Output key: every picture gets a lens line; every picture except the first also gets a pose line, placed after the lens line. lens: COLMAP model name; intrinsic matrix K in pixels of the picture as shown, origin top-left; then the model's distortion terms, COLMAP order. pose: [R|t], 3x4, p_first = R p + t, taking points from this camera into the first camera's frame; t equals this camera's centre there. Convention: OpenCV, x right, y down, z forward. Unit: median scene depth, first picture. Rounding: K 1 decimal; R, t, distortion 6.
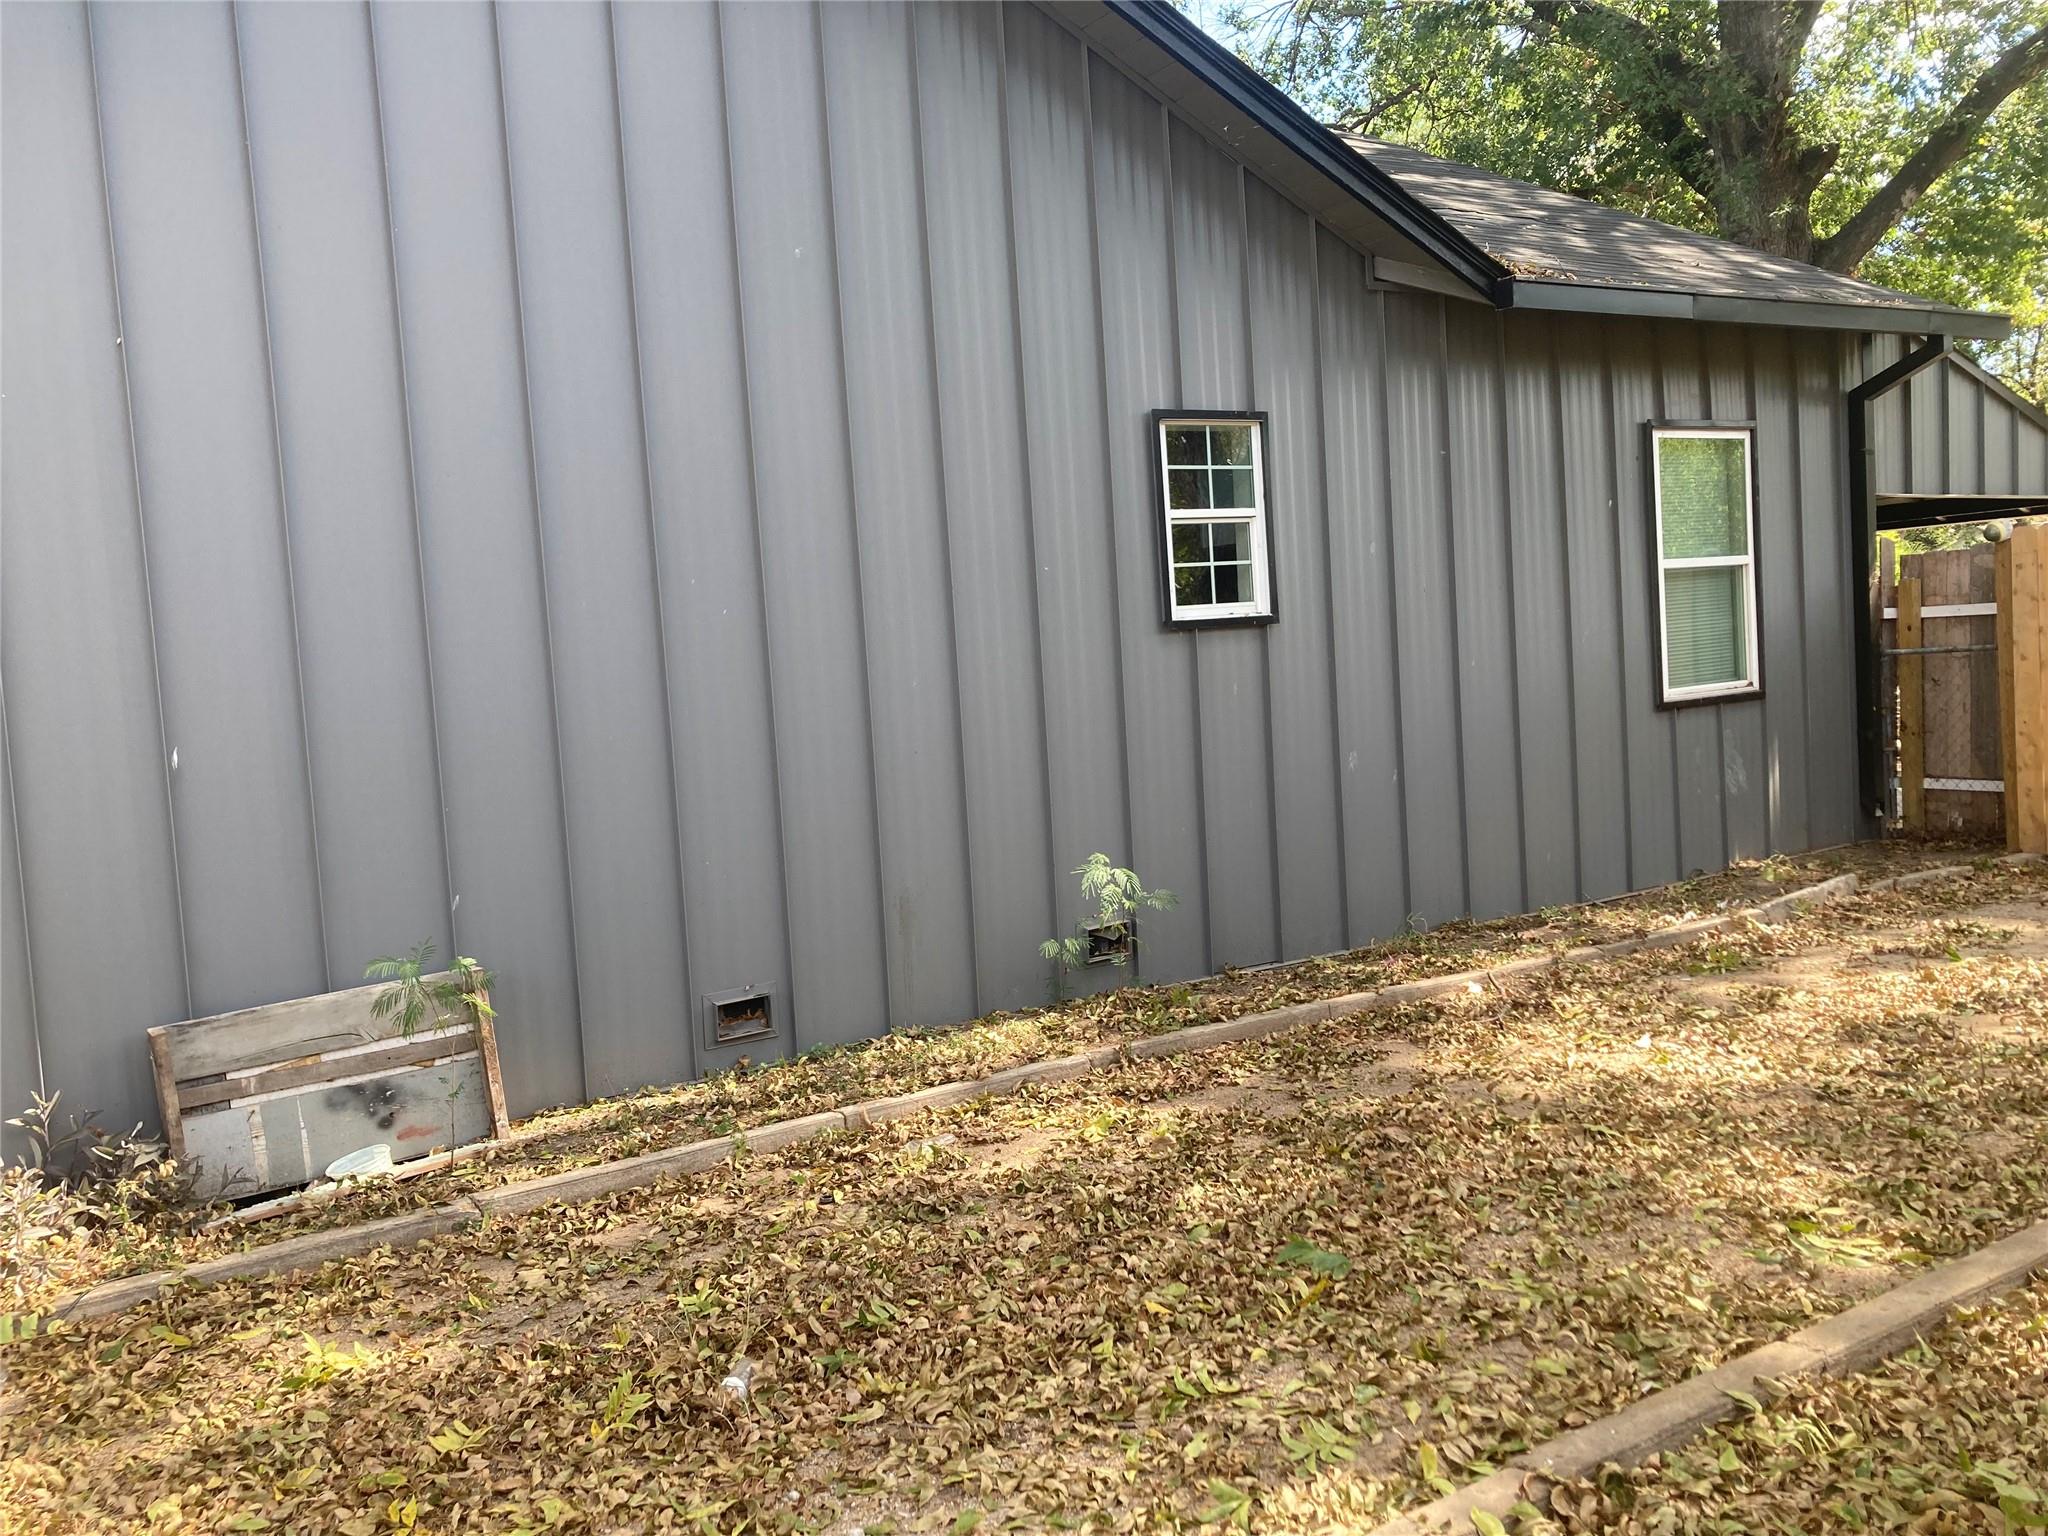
lens RADIAL K [[1669.3, 0, 1022.8], [0, 1669.3, 763.2], [0, 0, 1]] dist [0.008901, 0.003279]
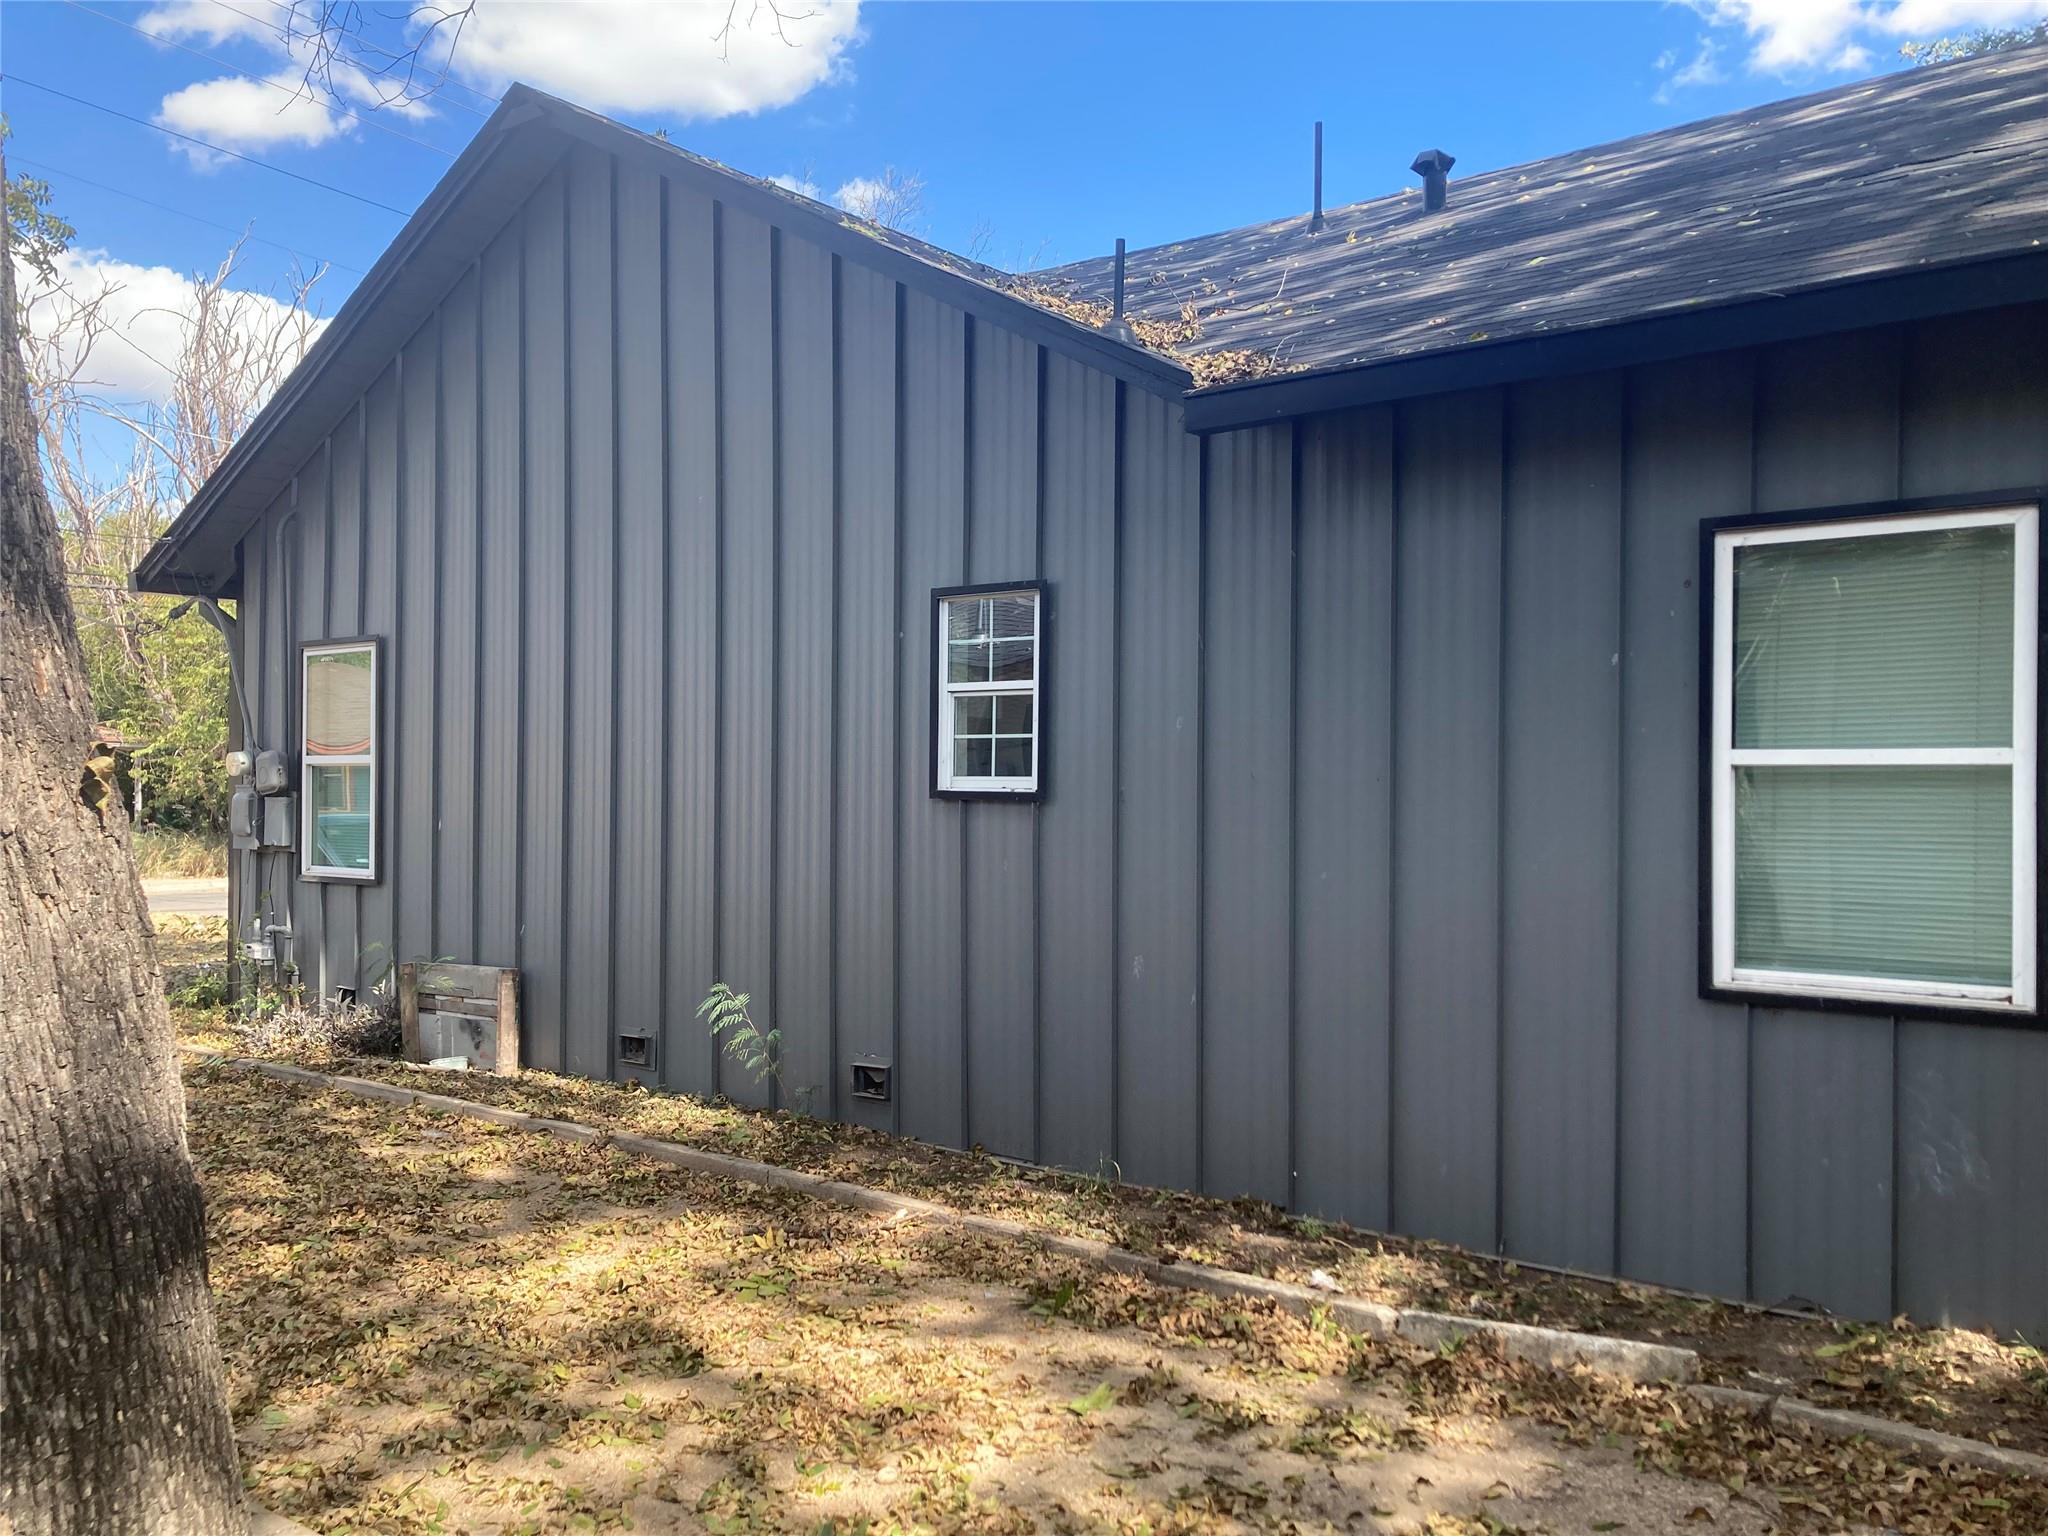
lens RADIAL K [[1669.3, 0, 1023.2], [0, 1669.3, 772.1], [0, 0, 1]] dist [0.008901, 0.003279]
pose [[0.333012, 0.065475, -0.940647, 1.036030], [-0.096625, 0.994704, 0.035030, -0.133082], [0.937959, 0.079224, 0.337575, 0.678686]]
